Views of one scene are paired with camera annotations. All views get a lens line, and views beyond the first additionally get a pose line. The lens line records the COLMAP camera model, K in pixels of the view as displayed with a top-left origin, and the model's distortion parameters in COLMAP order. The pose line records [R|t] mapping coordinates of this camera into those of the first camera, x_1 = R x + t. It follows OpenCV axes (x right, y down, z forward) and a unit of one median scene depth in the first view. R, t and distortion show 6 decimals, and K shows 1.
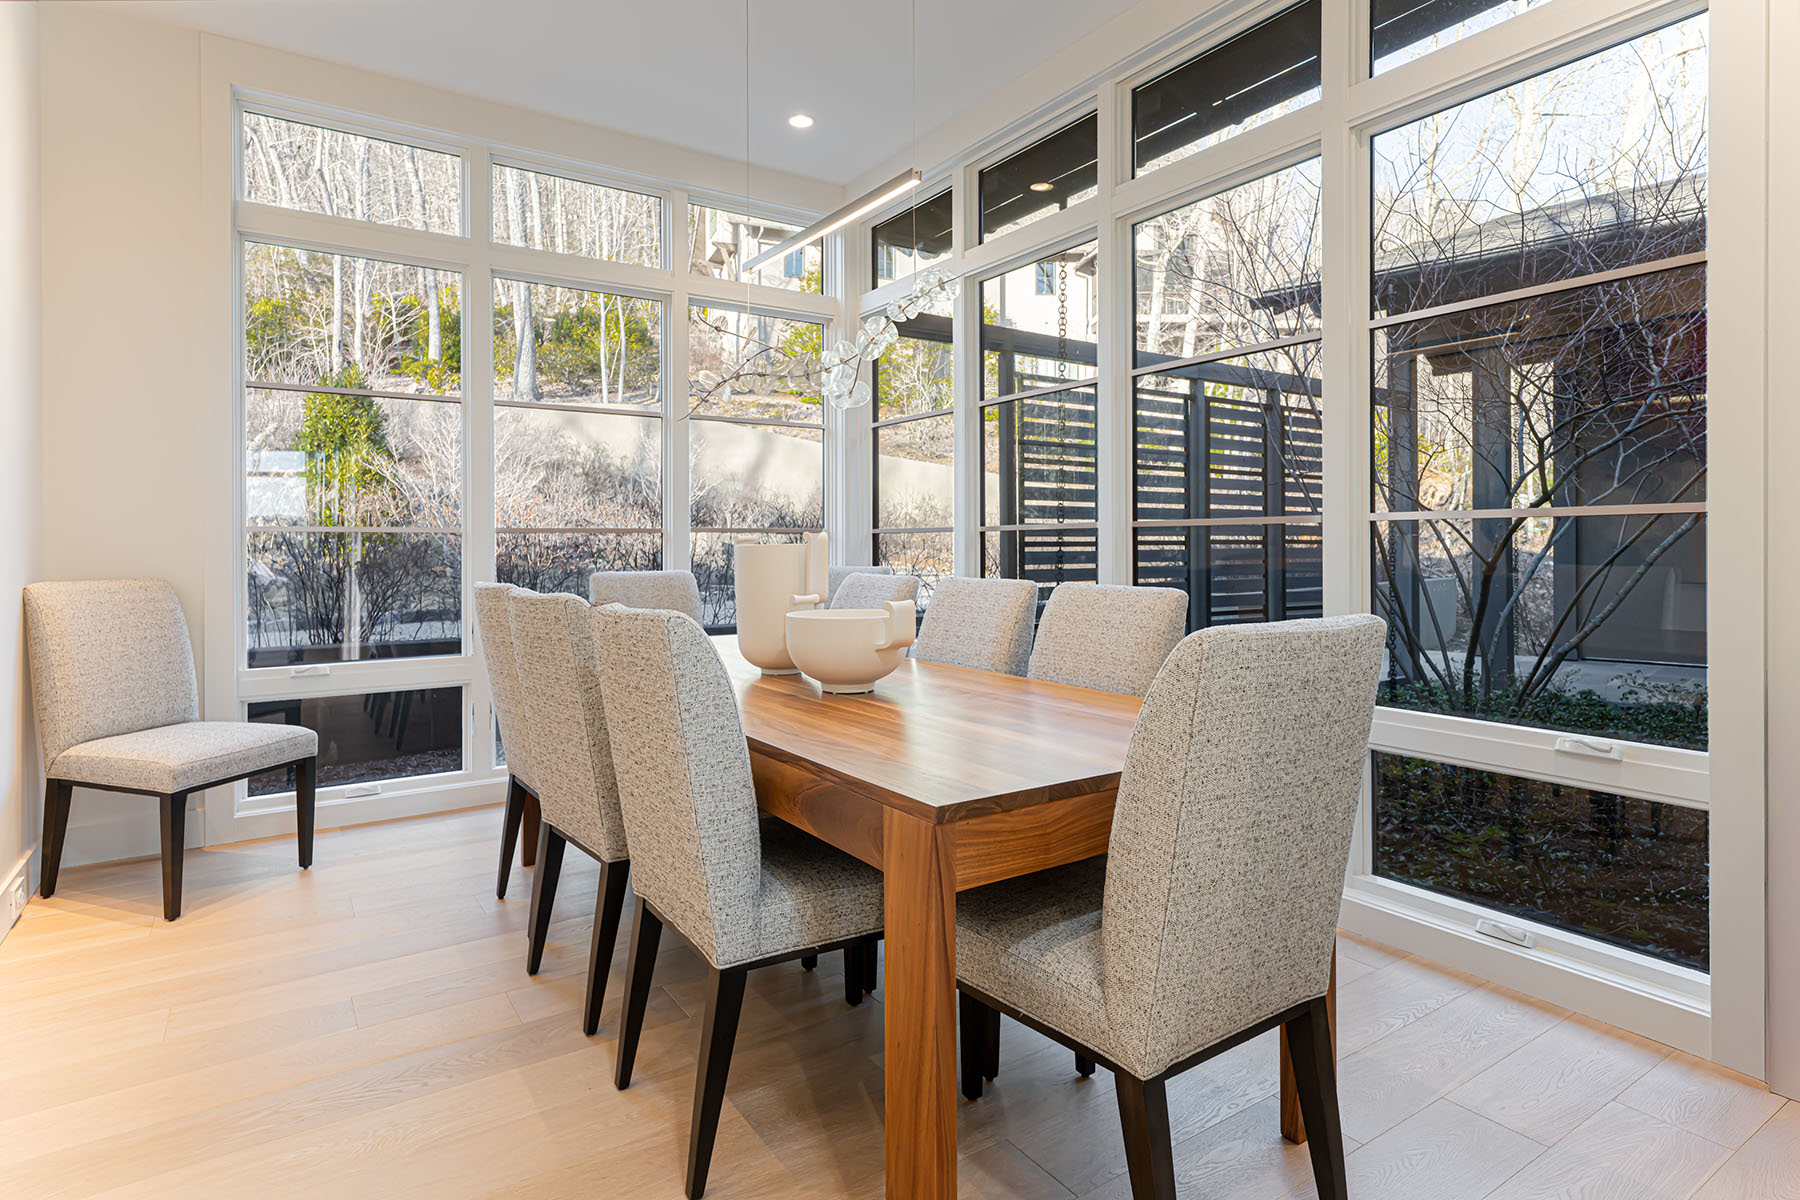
lens RADIAL K [[952.9, 0, 899.8], [0, 952.9, 543.3], [0, 0, 1]] dist [0.000458, 0.000046]
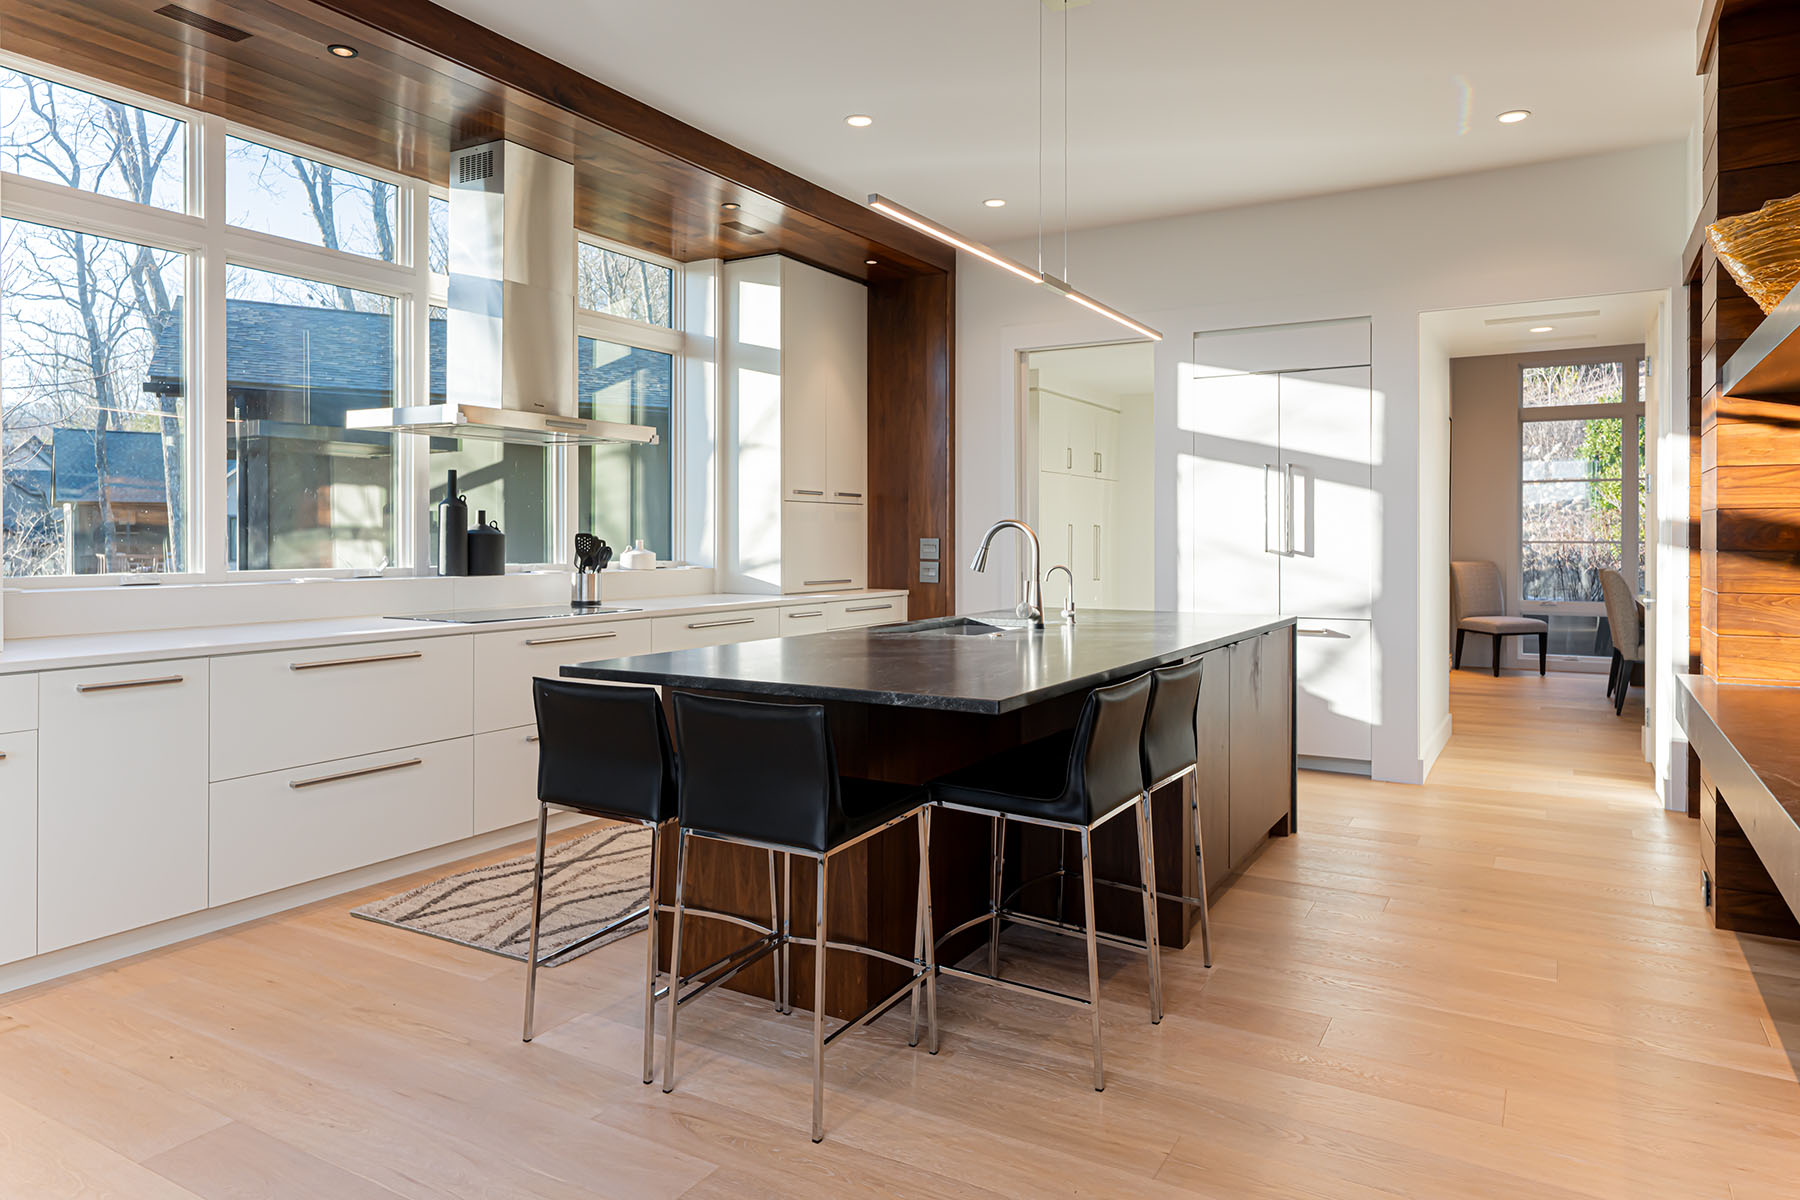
lens RADIAL K [[1138.6, 0, 900.0], [0, 1138.6, 540.4], [0, 0, 1]] dist [0.000206, -0.000022]
pose [[0.437736, 0.002310, -0.899101, 1.488175], [-0.001598, 0.999997, 0.001792, -0.027594], [0.899102, 0.000653, 0.437738, -2.053140]]
